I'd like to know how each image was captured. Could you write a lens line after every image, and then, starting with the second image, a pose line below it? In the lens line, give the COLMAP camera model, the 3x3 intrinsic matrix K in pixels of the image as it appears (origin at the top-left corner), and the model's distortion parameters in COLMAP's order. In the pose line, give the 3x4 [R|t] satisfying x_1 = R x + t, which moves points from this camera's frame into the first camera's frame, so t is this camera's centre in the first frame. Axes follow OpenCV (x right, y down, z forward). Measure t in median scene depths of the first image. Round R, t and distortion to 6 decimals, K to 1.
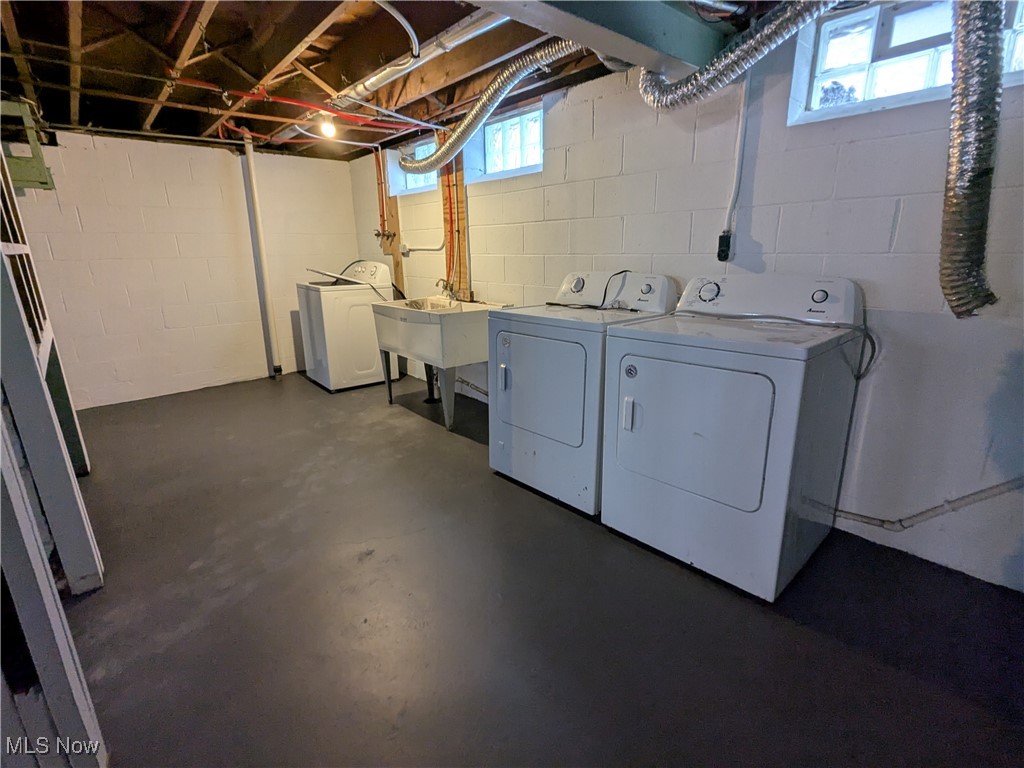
lens RADIAL K [[485.9, 0, 521.0], [0, 485.9, 381.9], [0, 0, 1]] dist [0.003759, 0.000328]
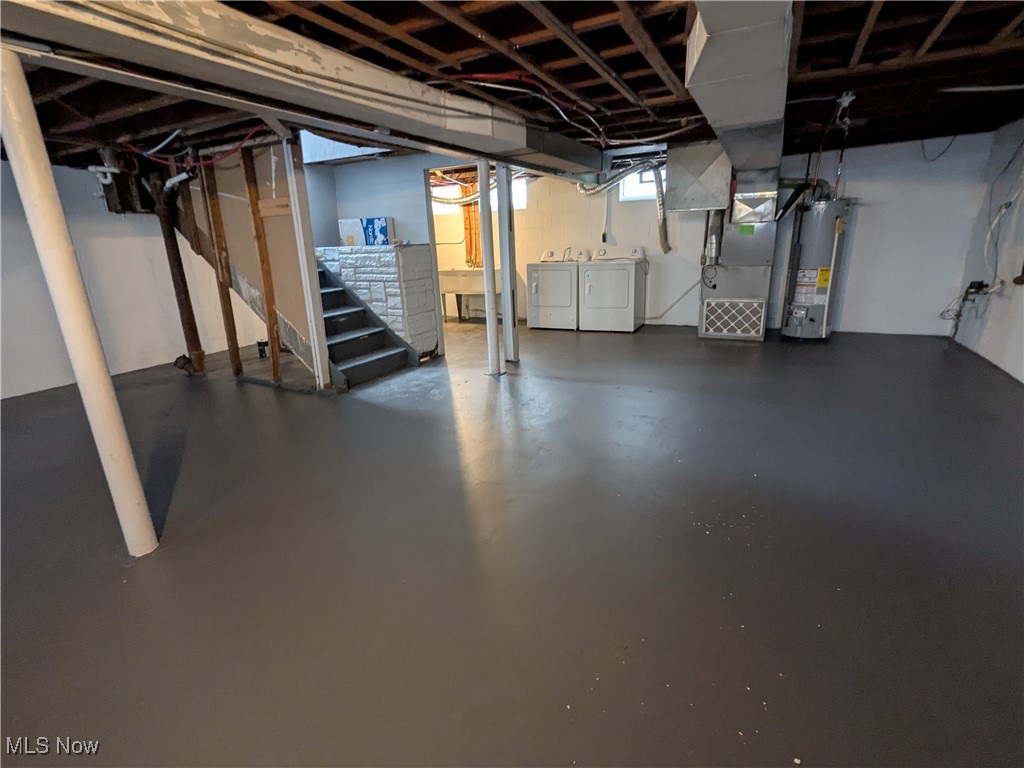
lens RADIAL K [[485.9, 0, 521.0], [0, 485.9, 381.9], [0, 0, 1]] dist [0.003759, 0.000328]
pose [[0.930965, -0.123374, 0.343631, -1.239253], [0.120871, 0.992251, 0.028785, 0.473065], [-0.344520, 0.014737, 0.938663, -1.688822]]
